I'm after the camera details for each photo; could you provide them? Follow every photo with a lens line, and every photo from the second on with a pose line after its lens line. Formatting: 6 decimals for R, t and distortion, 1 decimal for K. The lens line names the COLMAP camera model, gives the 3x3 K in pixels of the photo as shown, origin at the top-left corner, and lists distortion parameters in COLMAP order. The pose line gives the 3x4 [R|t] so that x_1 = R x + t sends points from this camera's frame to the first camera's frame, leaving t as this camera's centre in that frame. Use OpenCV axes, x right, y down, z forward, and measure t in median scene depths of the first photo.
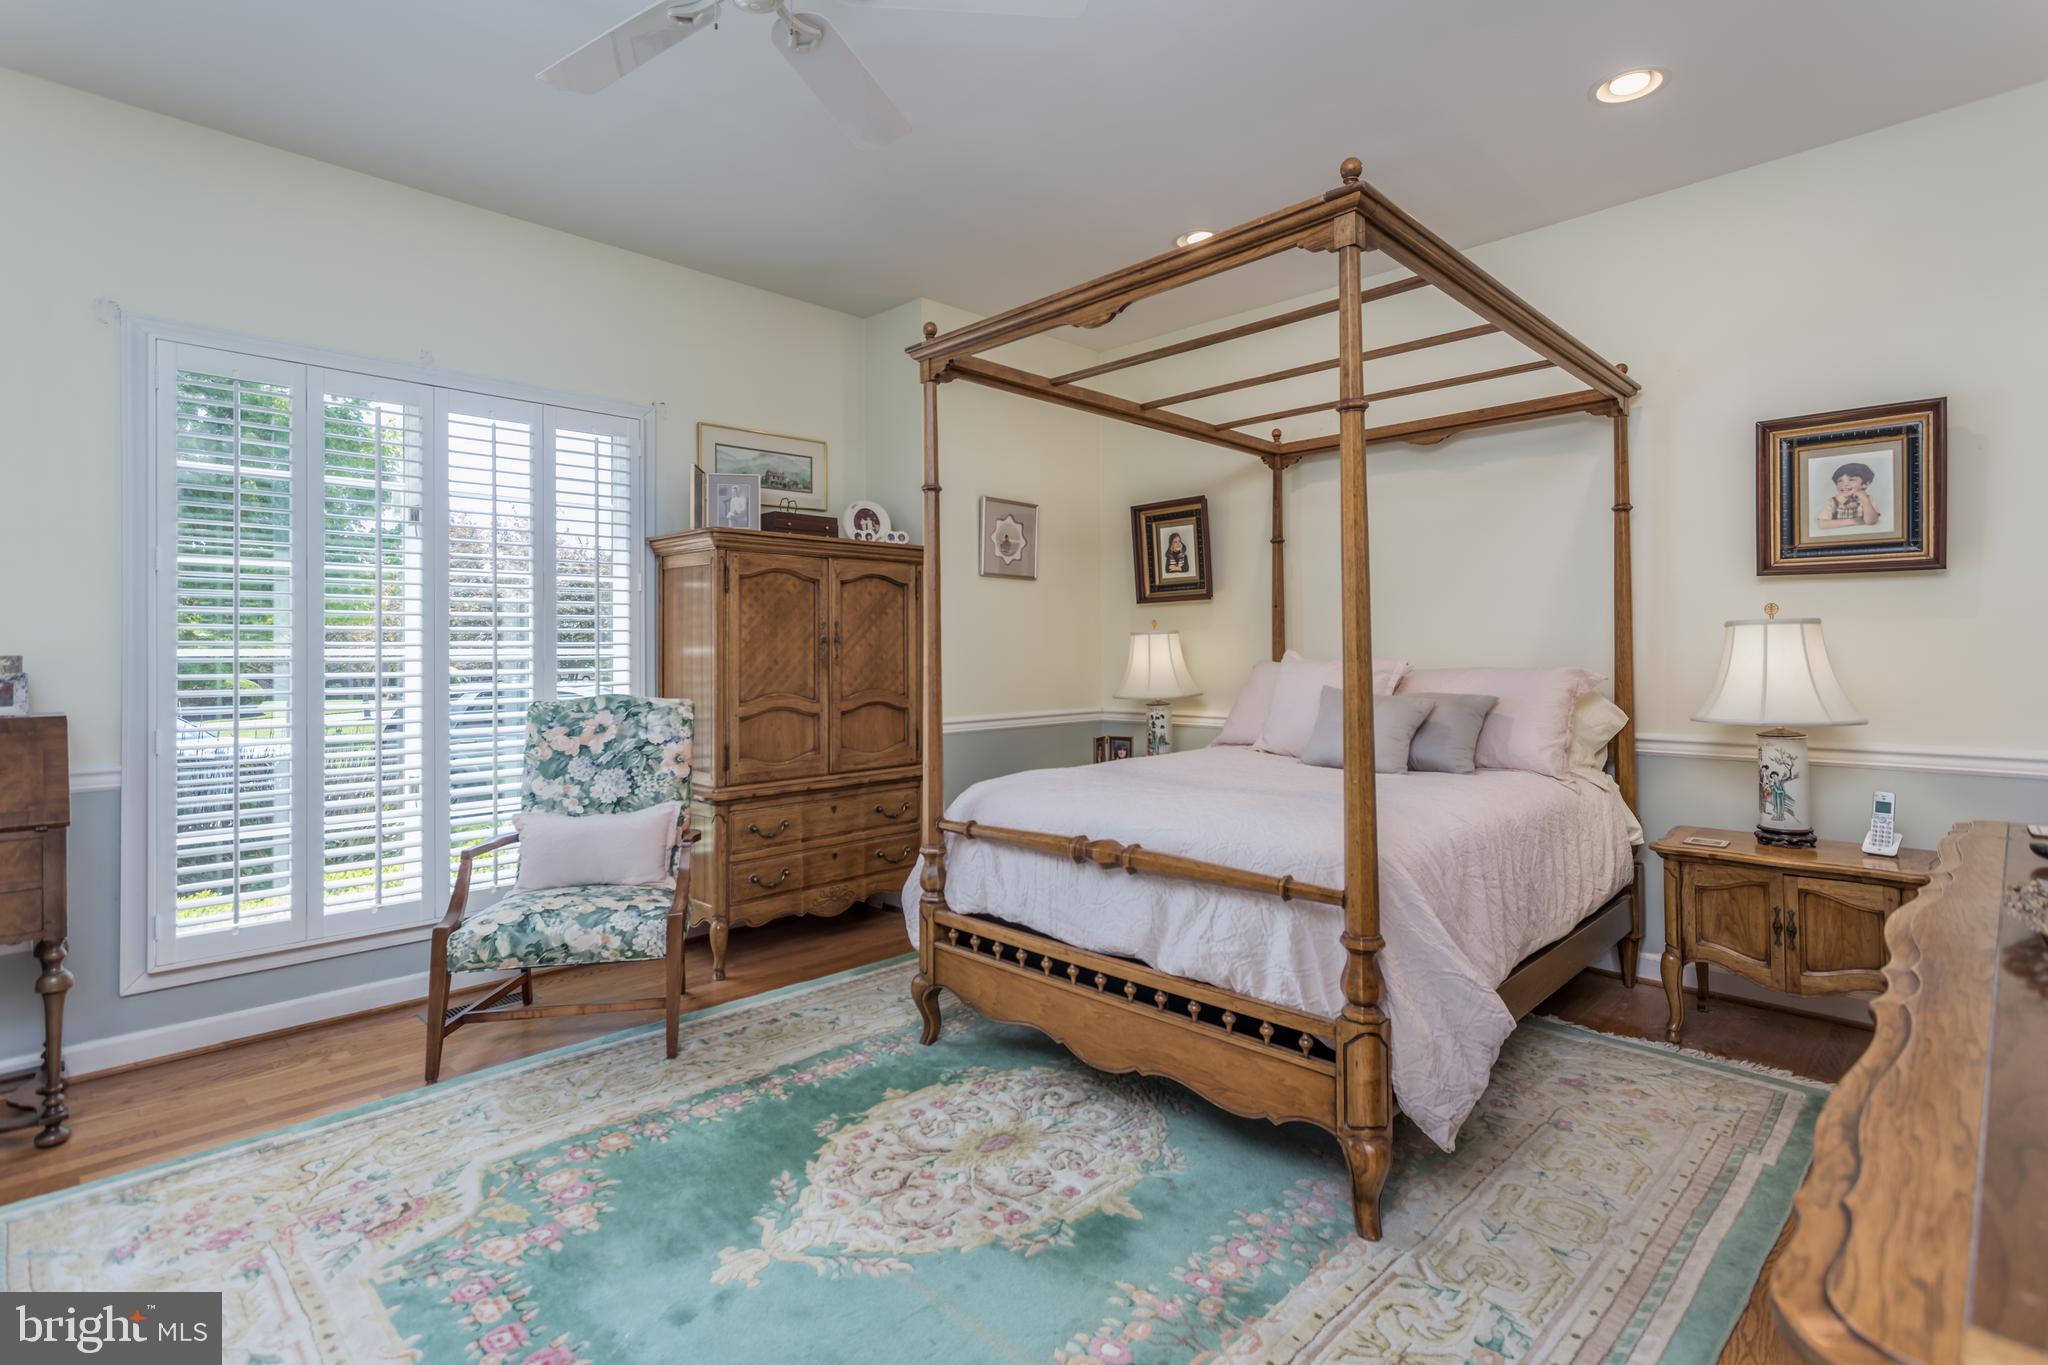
lens RADIAL K [[987.9, 0, 1019.3], [0, 987.9, 643.6], [0, 0, 1]] dist [0.006218, 0.001367]
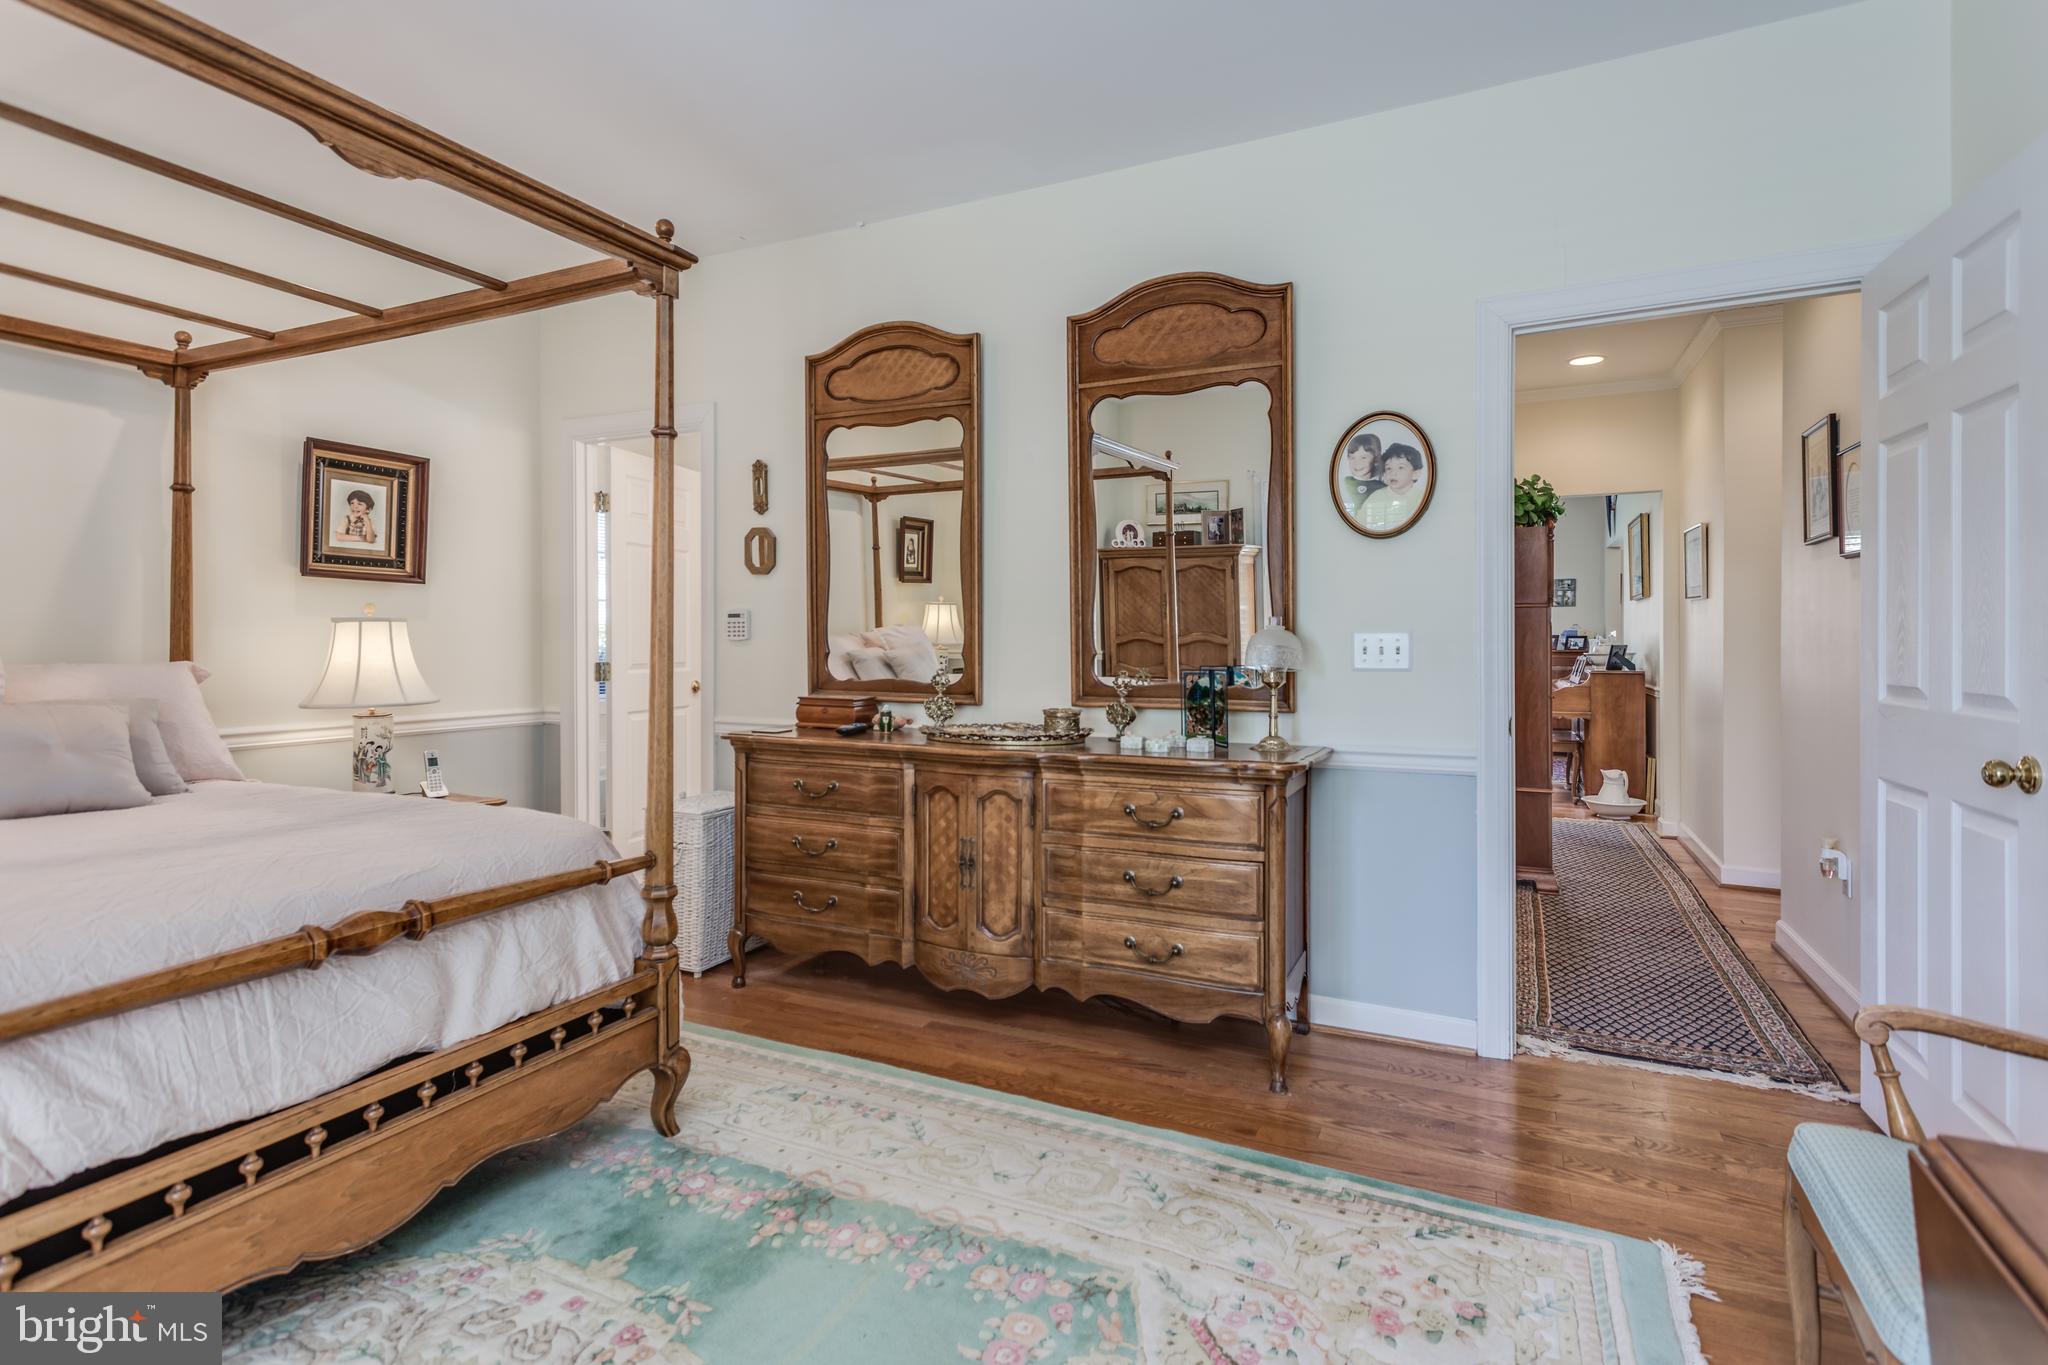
lens RADIAL K [[987.9, 0, 1019.3], [0, 987.9, 643.6], [0, 0, 1]] dist [0.006218, 0.001367]
pose [[-0.331796, 0.001946, 0.943349, -0.733352], [-0.004619, 0.999983, -0.003687, 0.009388], [-0.943340, -0.005580, -0.331782, 0.808105]]
